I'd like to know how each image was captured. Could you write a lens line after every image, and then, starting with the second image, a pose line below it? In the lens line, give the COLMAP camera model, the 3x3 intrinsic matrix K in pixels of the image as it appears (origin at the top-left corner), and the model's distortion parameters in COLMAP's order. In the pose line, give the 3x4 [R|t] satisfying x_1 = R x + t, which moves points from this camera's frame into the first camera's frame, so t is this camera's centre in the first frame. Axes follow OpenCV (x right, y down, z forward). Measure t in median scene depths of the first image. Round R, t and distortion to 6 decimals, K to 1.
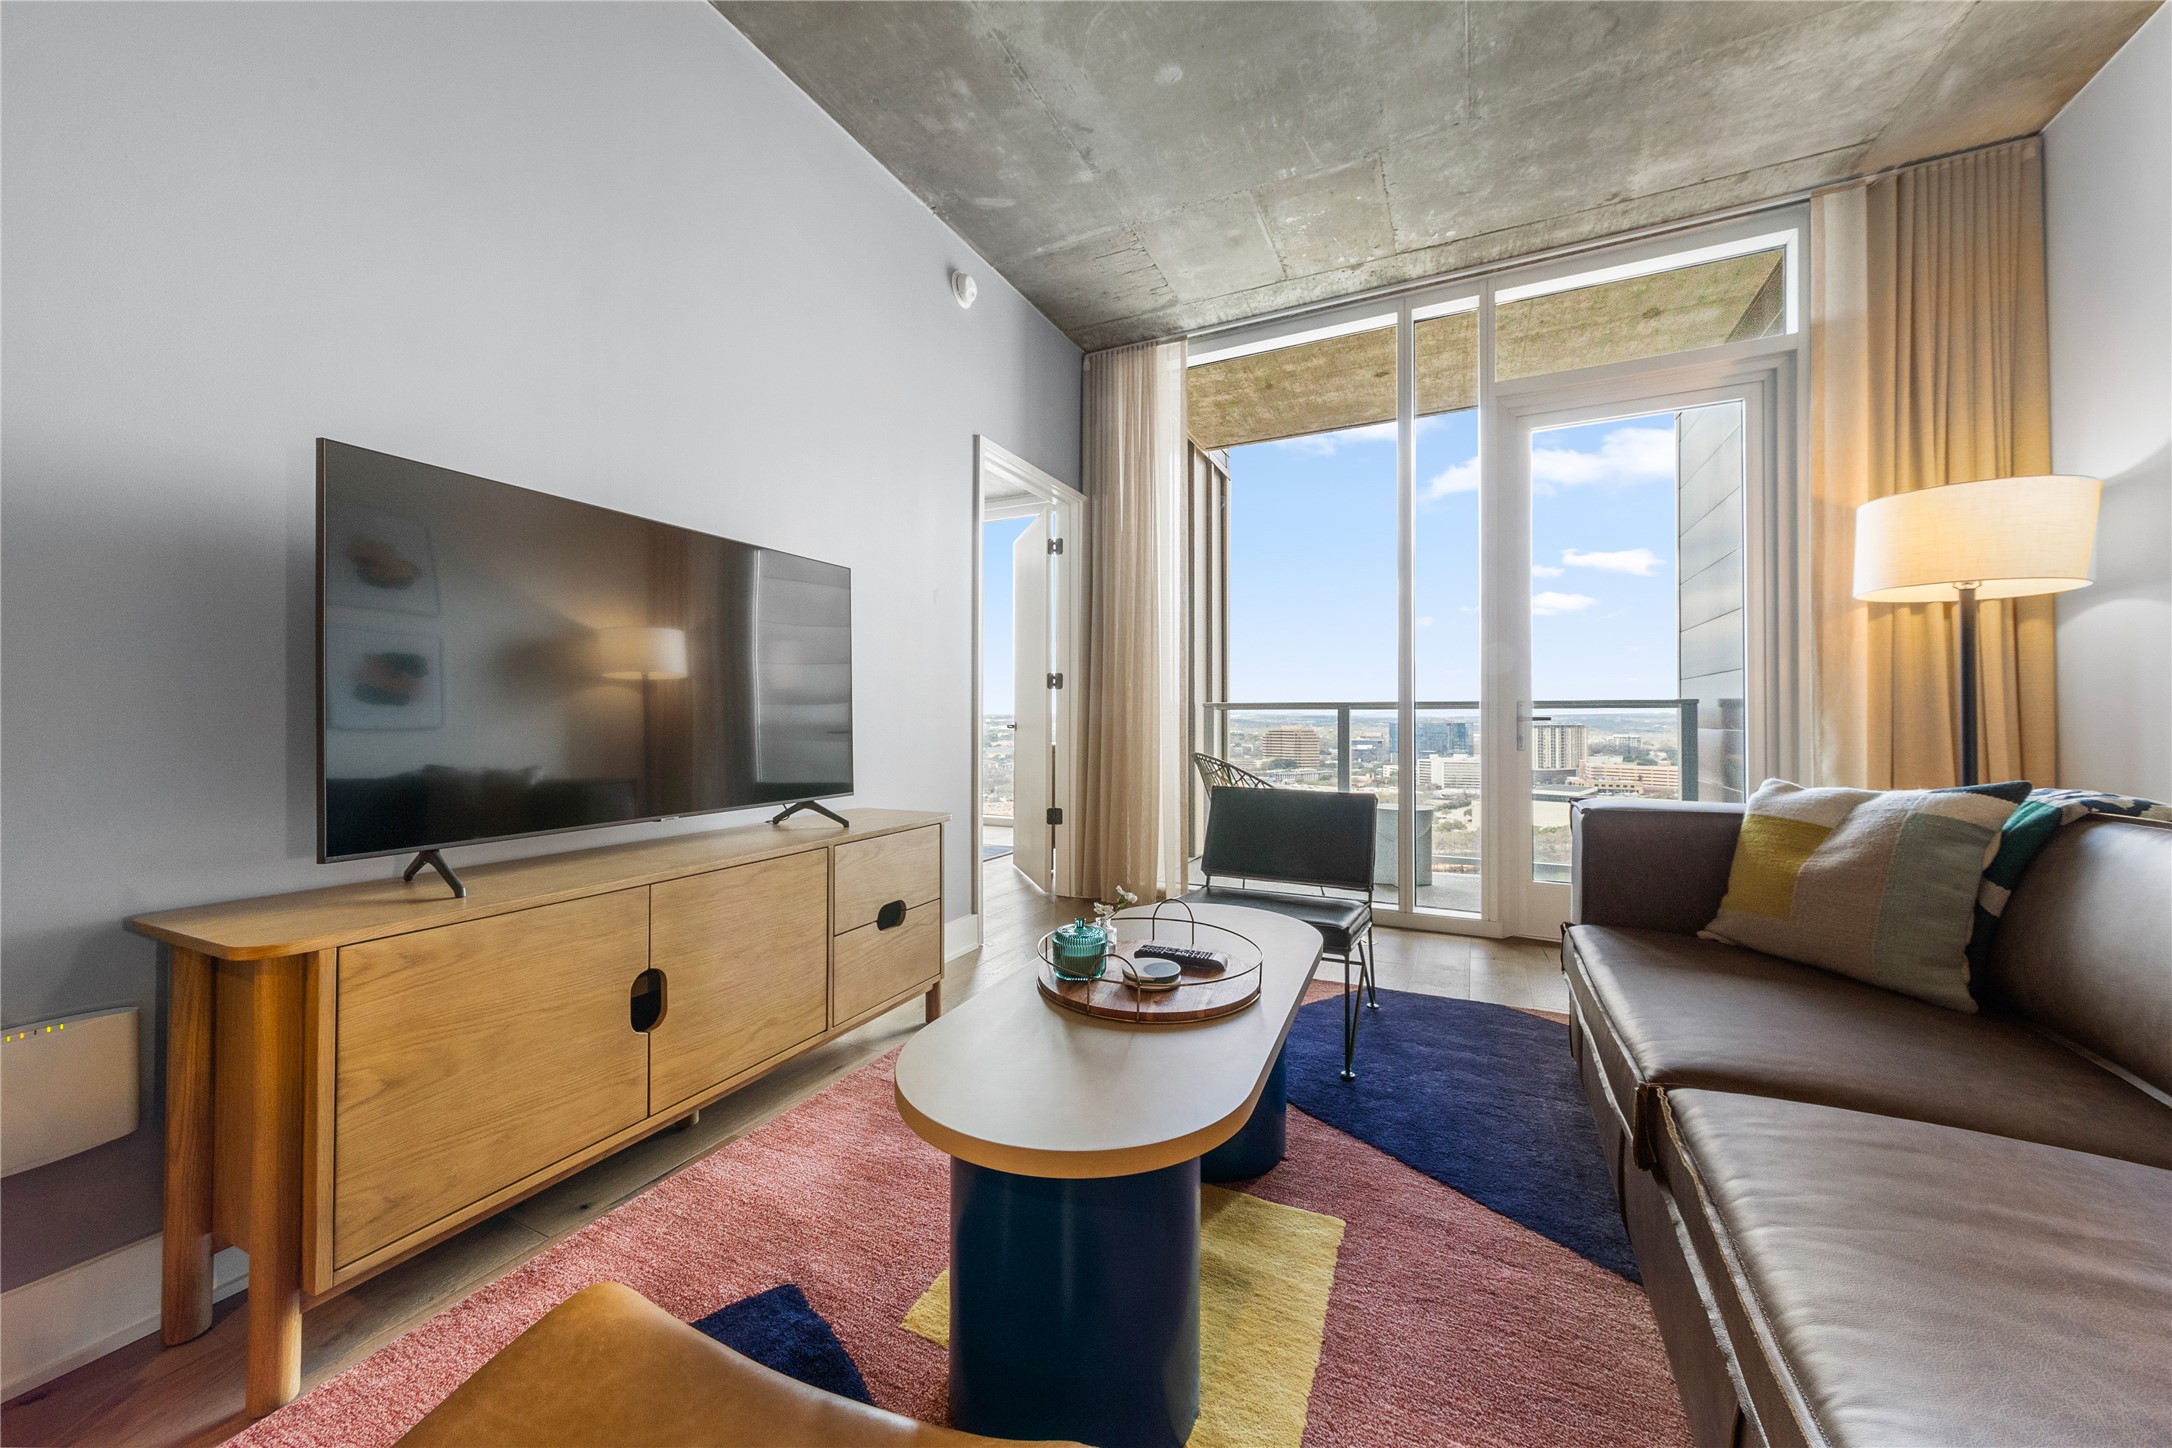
lens RADIAL K [[764.9, 0, 1118.3], [0, 764.9, 721.9], [0, 0, 1]] dist [0.009609, 0.000890]
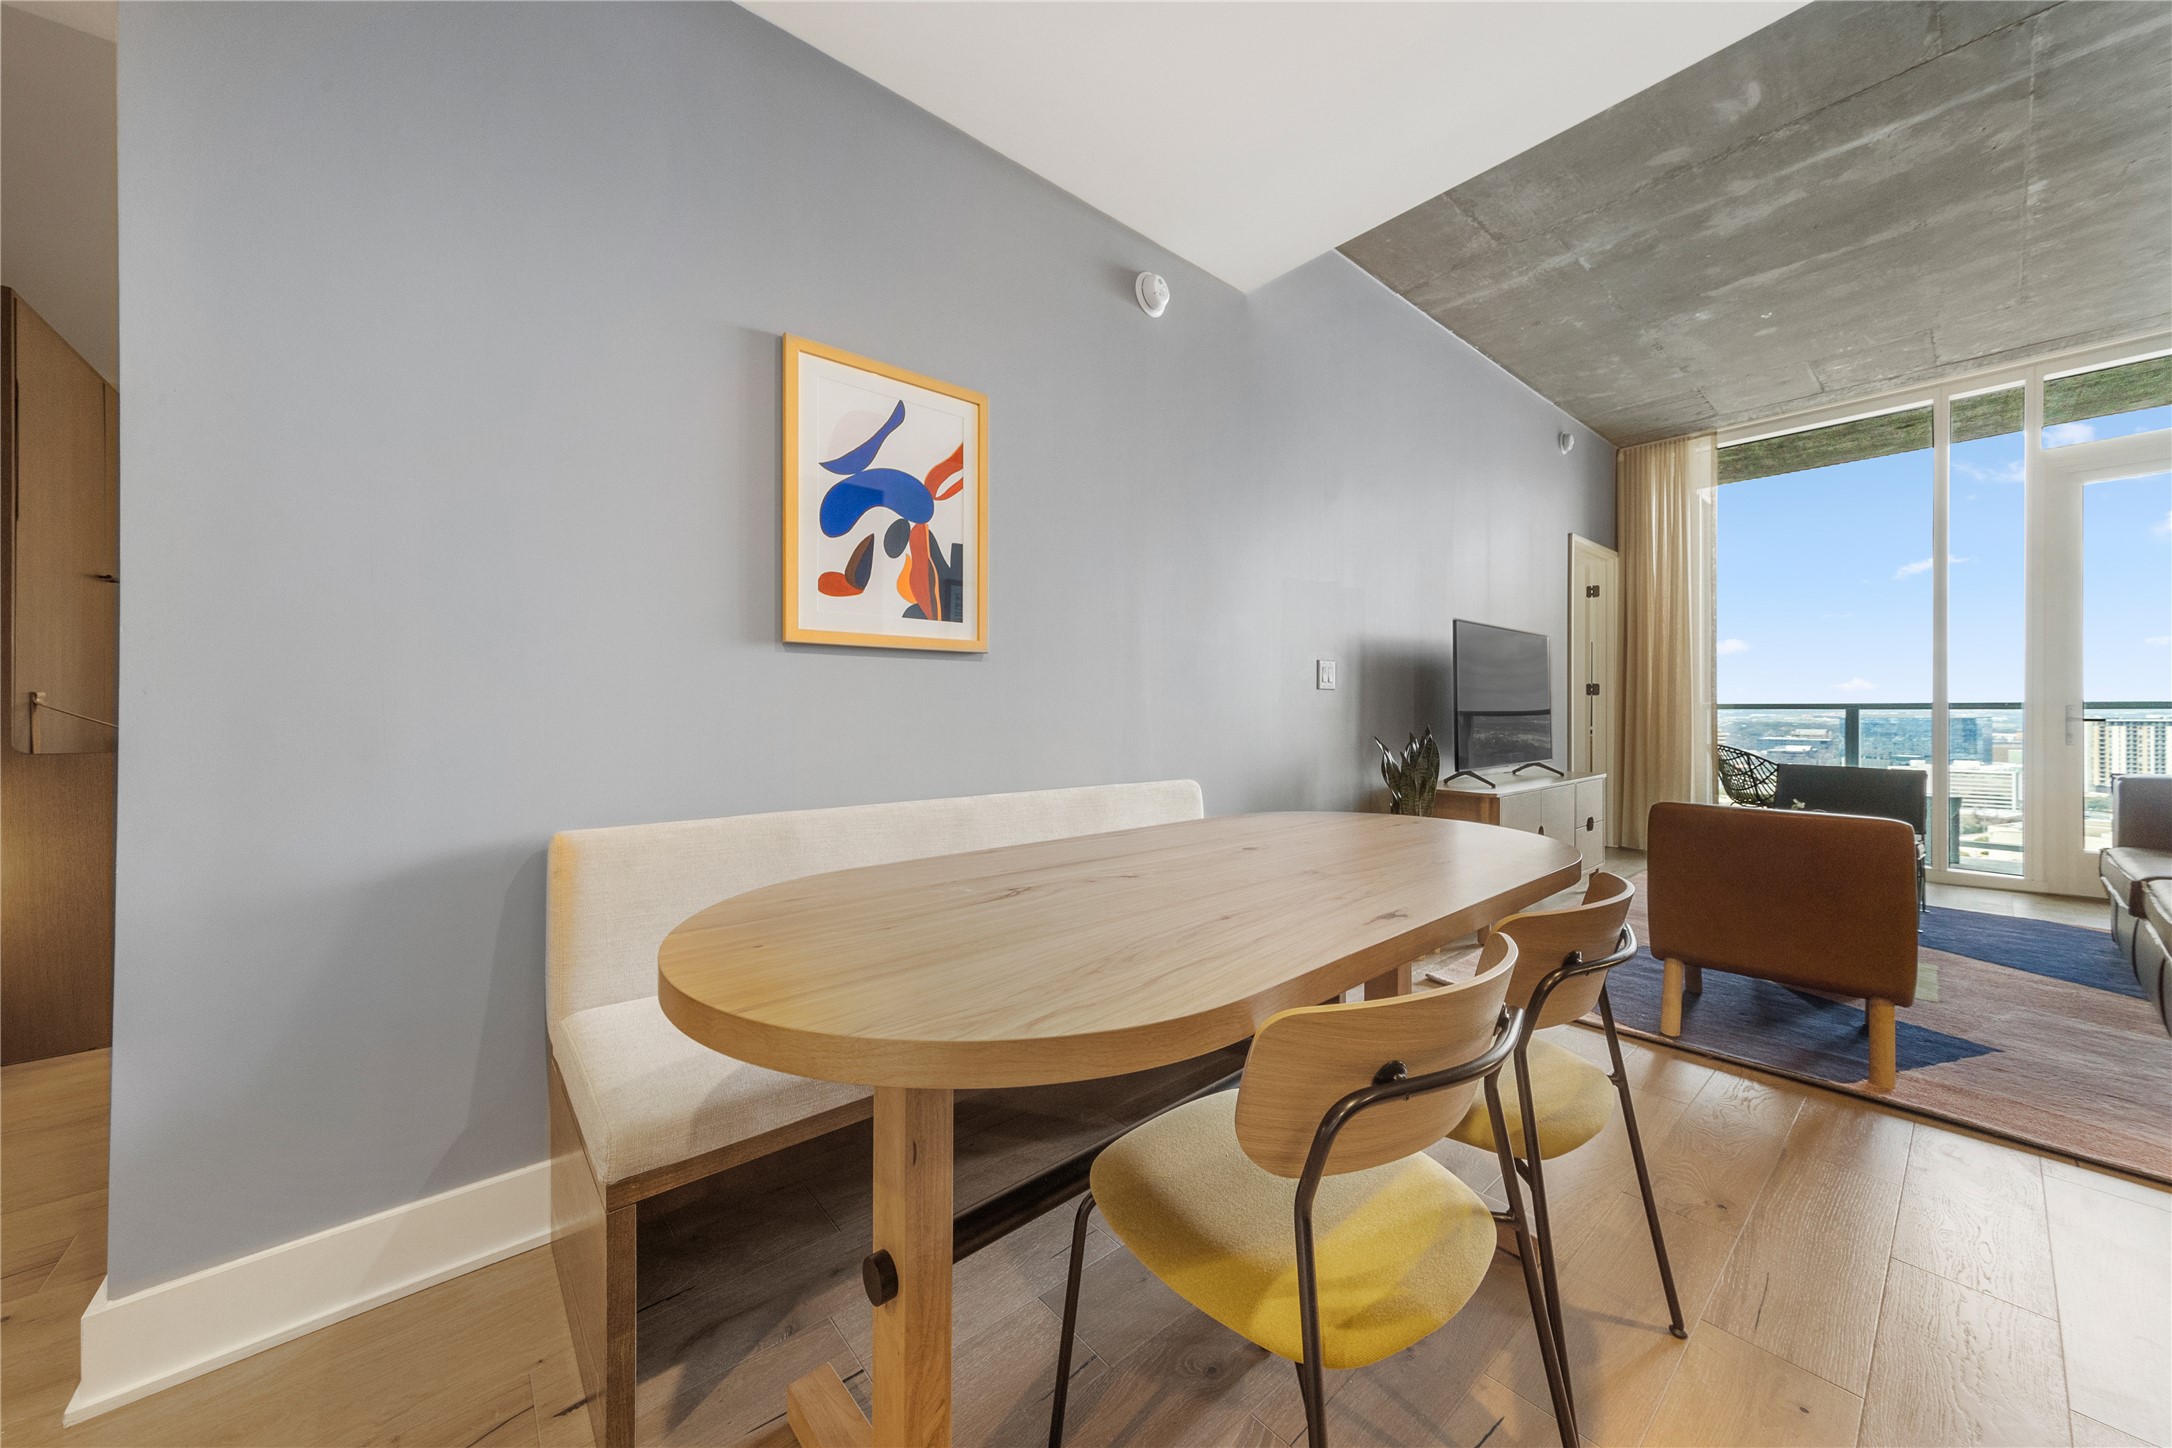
lens RADIAL K [[764.9, 0, 1125.5], [0, 764.9, 718.2], [0, 0, 1]] dist [0.009609, 0.000890]
pose [[0.916438, 0.003470, -0.400162, -0.472927], [-0.002894, 0.999994, 0.002044, -0.002564], [0.400166, -0.000716, 0.916442, -0.965645]]
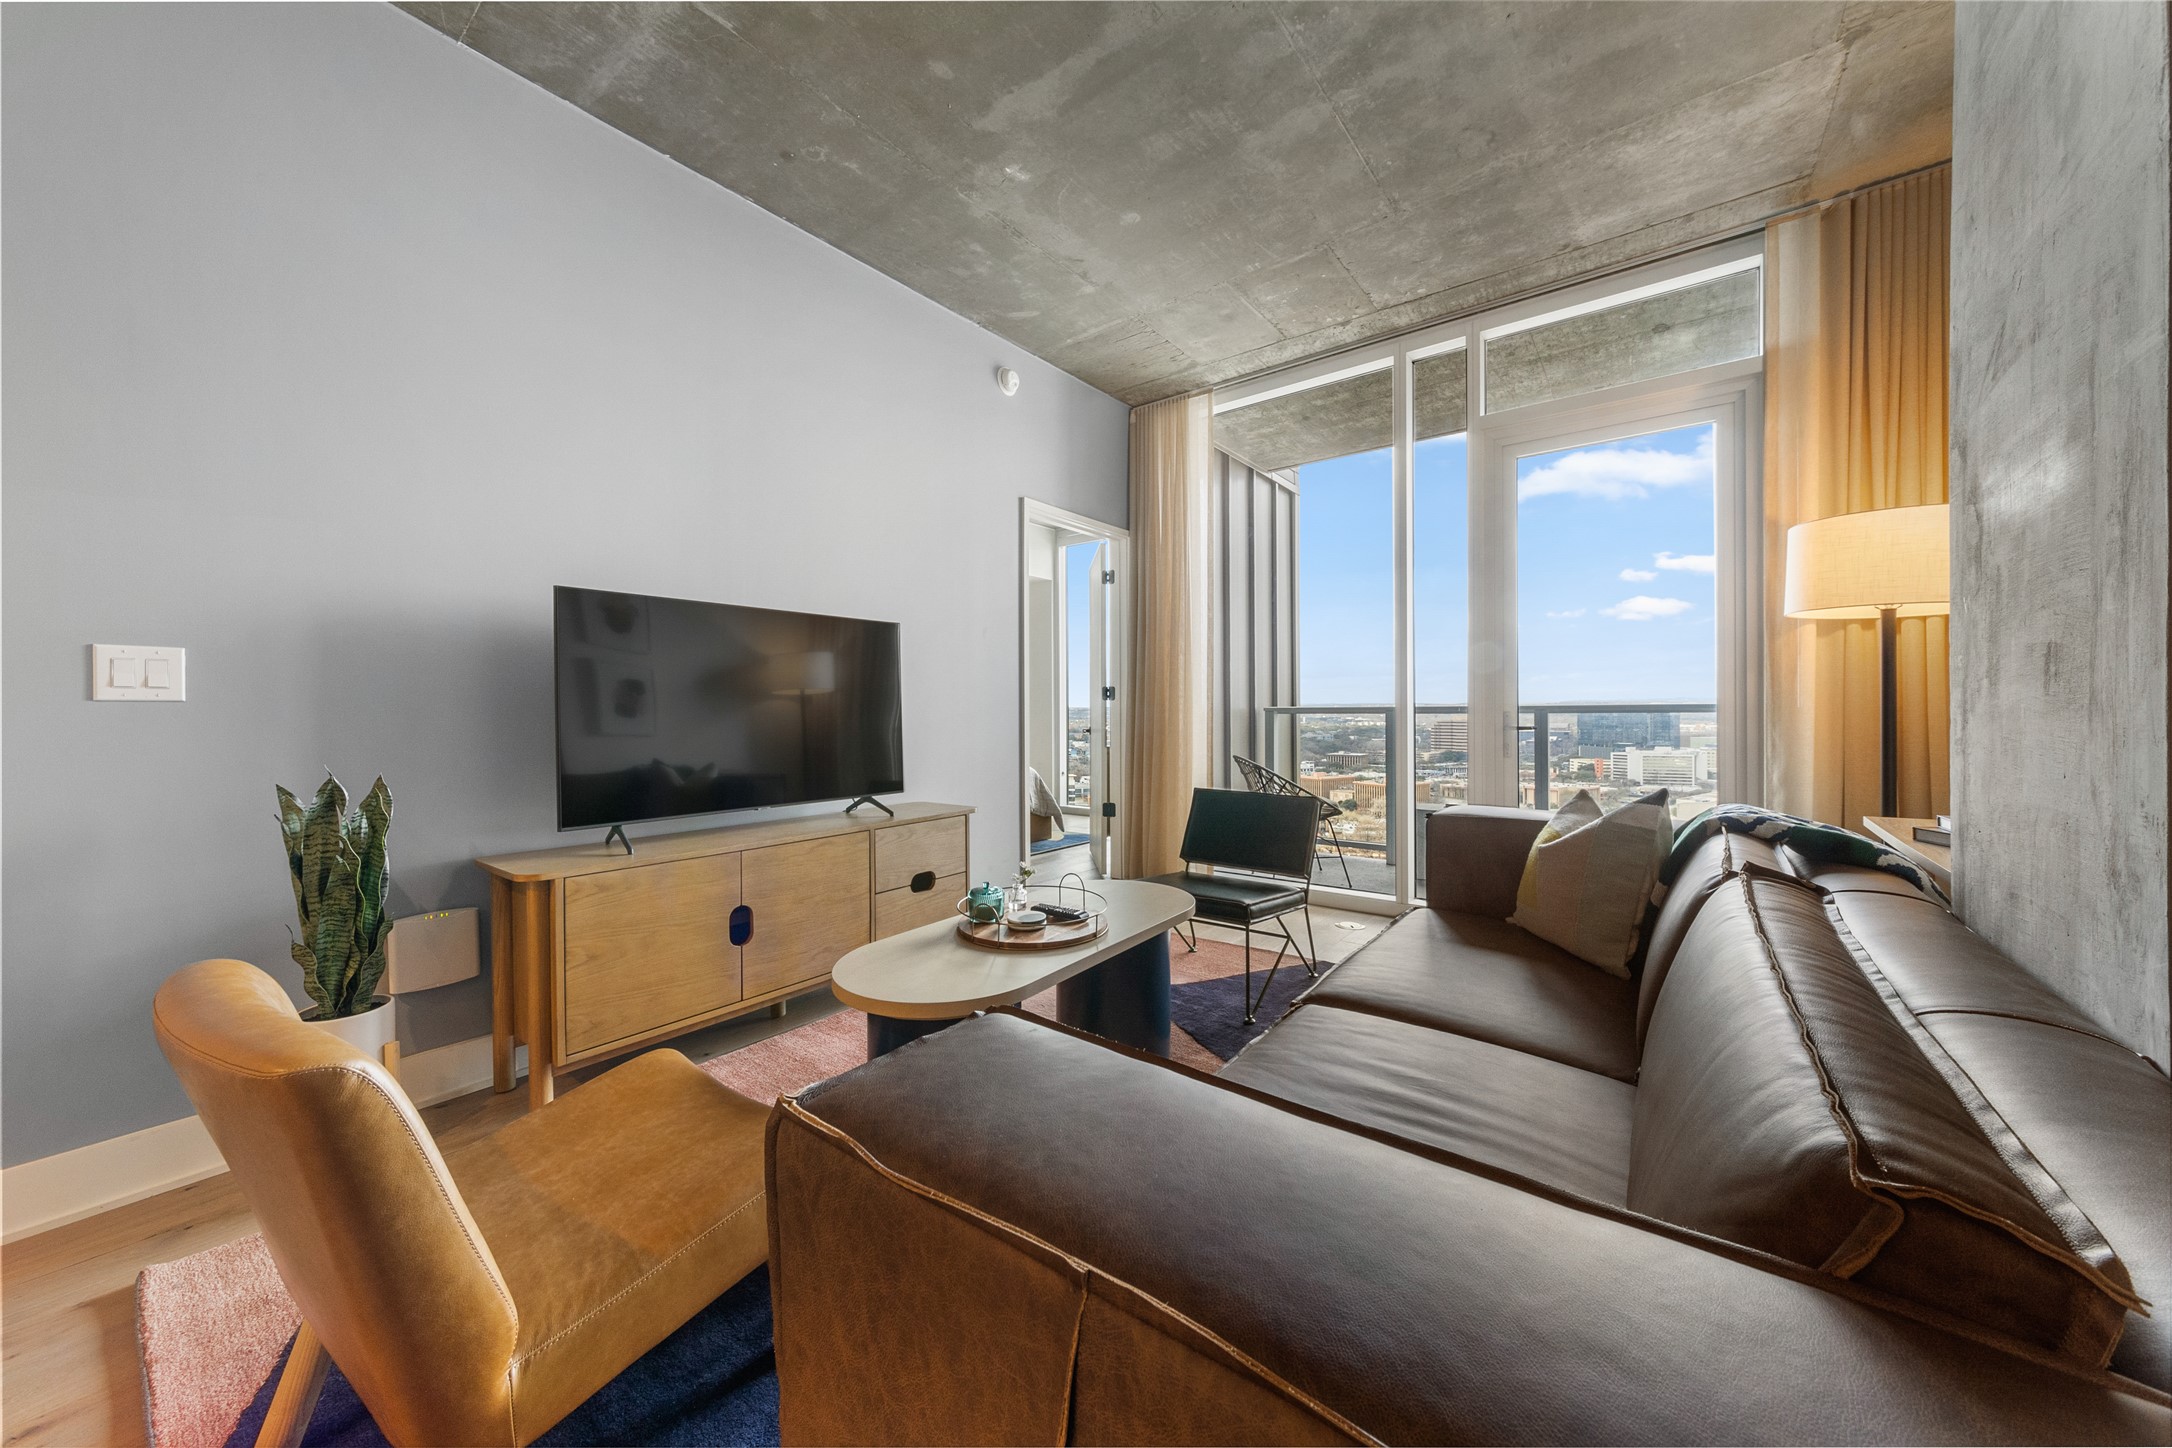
lens RADIAL K [[764.9, 0, 1122.1], [0, 764.9, 724.4], [0, 0, 1]] dist [0.009609, 0.000890]
pose [[0.978725, -0.004910, -0.205118, 0.271478], [0.007839, 0.999879, 0.013466, -0.034345], [0.205027, -0.014788, 0.978645, -0.206501]]
